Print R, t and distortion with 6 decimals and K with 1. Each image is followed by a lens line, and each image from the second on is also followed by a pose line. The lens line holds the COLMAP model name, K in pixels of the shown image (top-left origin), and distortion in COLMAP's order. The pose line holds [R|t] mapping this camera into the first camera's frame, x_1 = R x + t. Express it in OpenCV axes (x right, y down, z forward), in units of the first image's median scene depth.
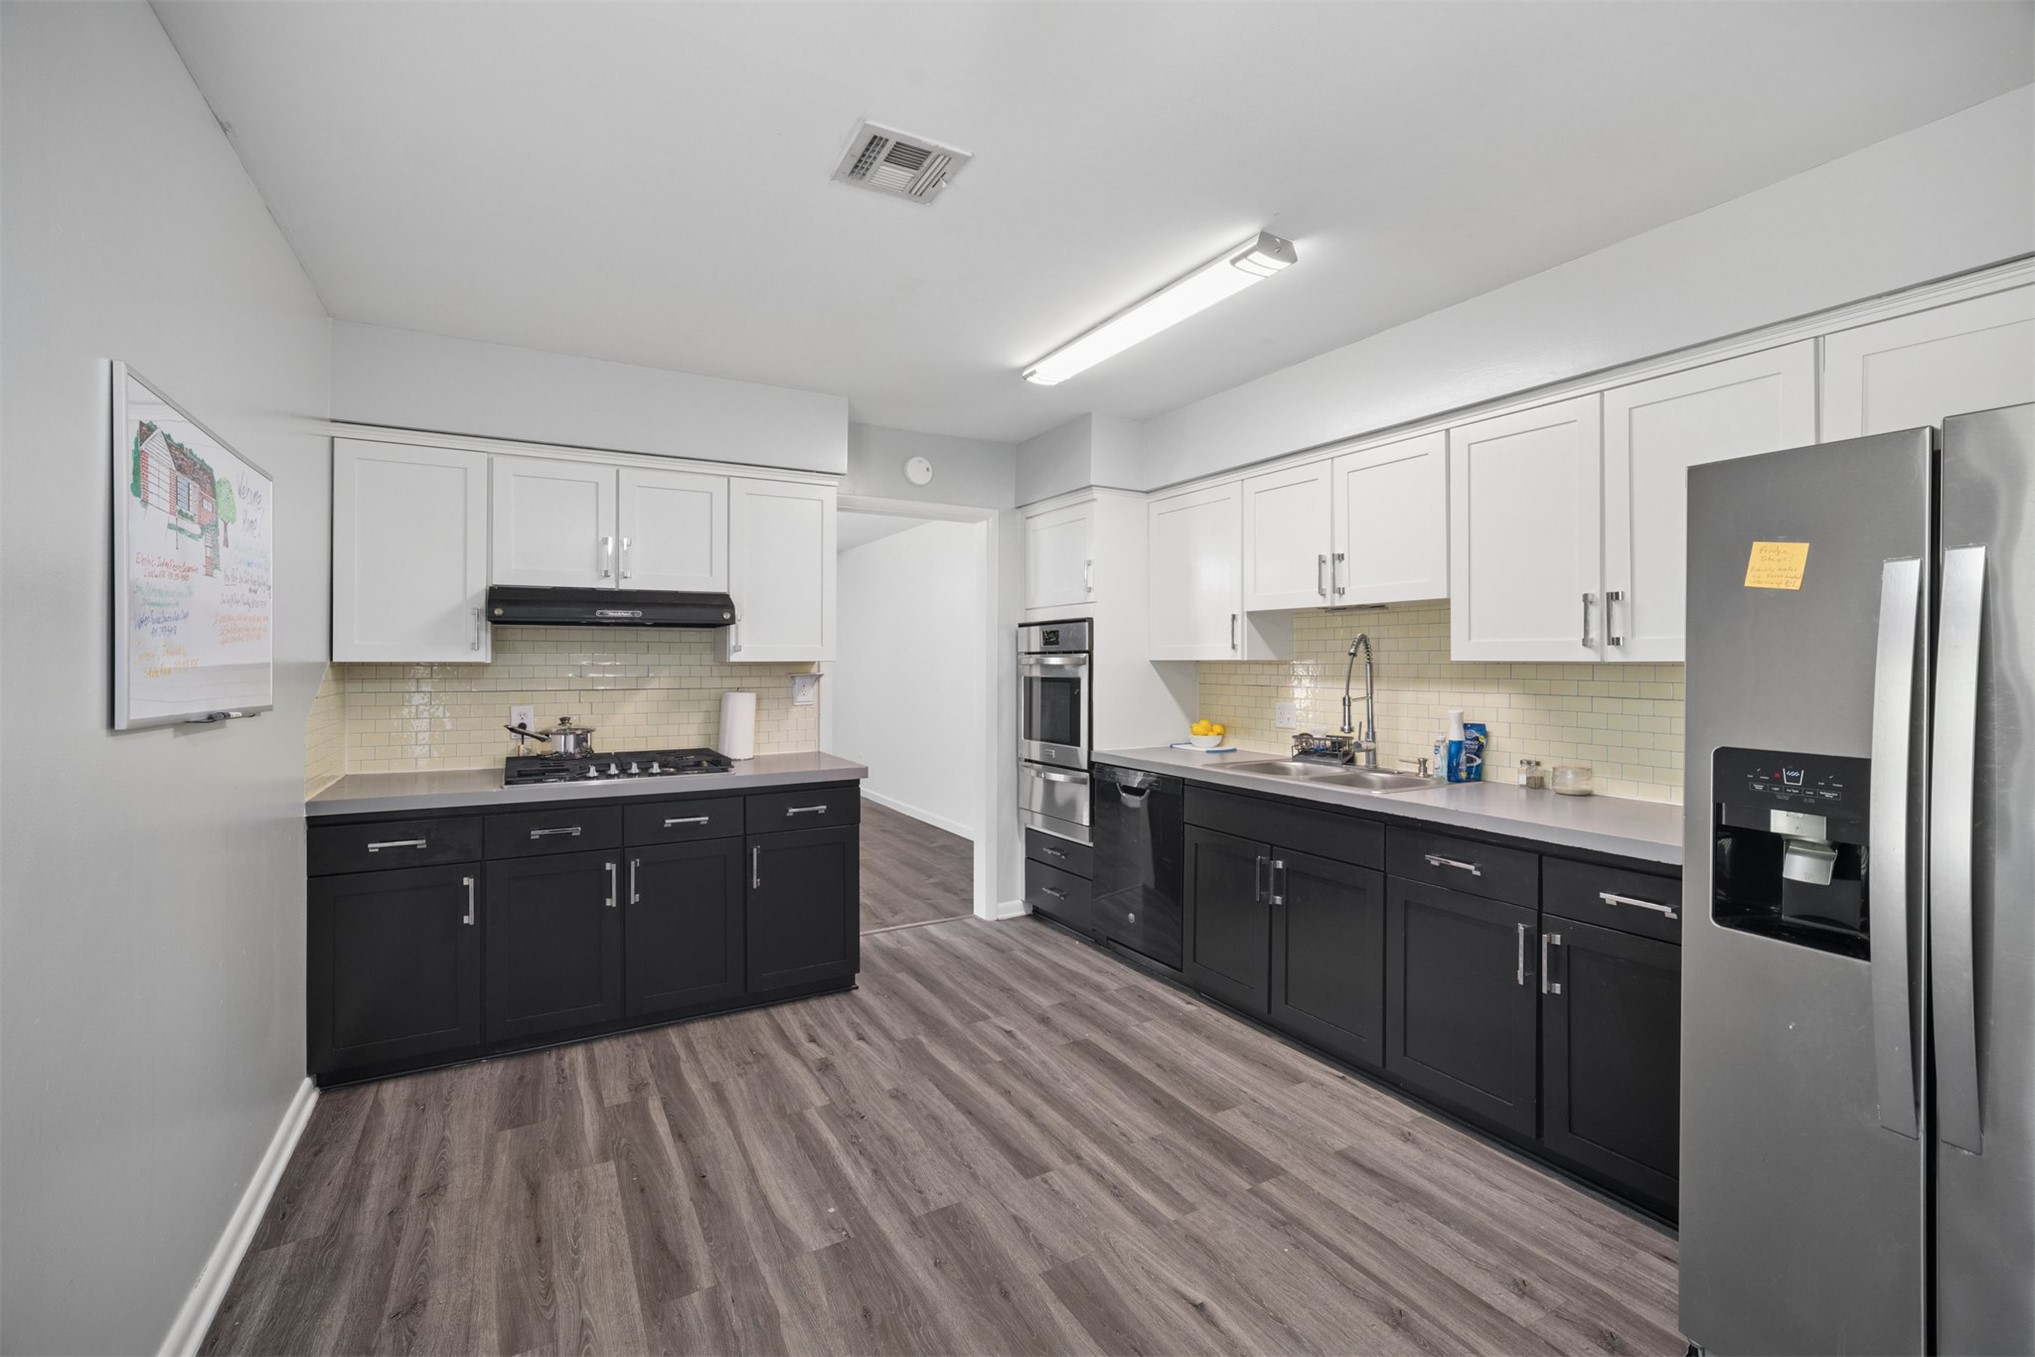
lens RADIAL K [[861.7, 0, 1001.1], [0, 861.7, 673.2], [0, 0, 1]] dist [-0.013115, 0.005918]
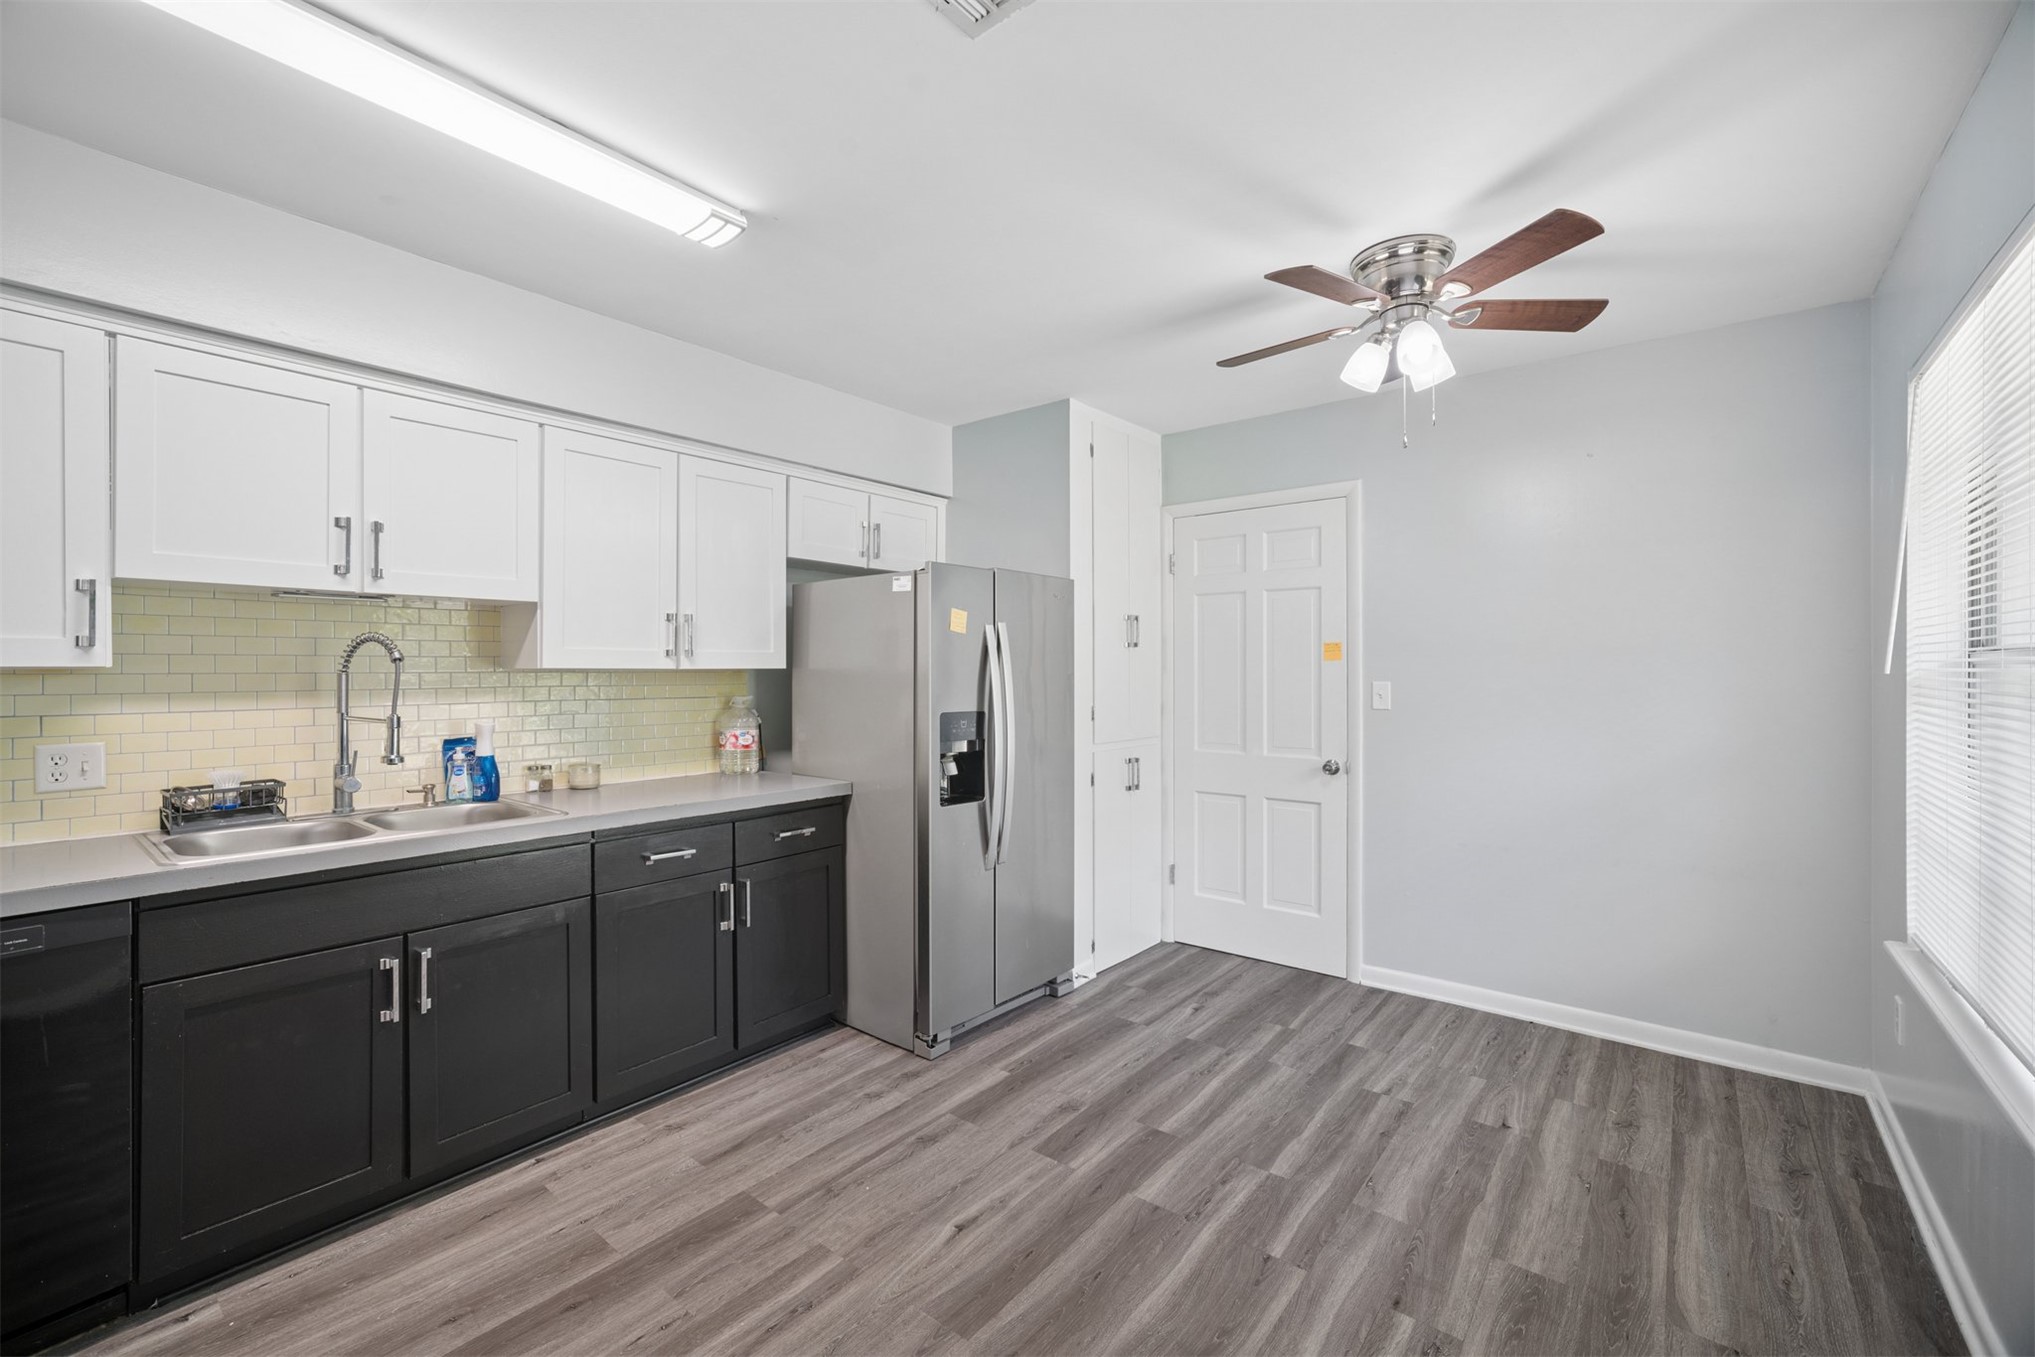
lens RADIAL K [[861.7, 0, 1001.1], [0, 861.7, 673.2], [0, 0, 1]] dist [-0.013115, 0.005918]
pose [[-0.373880, -0.003114, 0.927472, -0.653948], [0.016074, 0.999822, 0.009837, -0.011885], [-0.927338, 0.018585, -0.373764, 1.044282]]
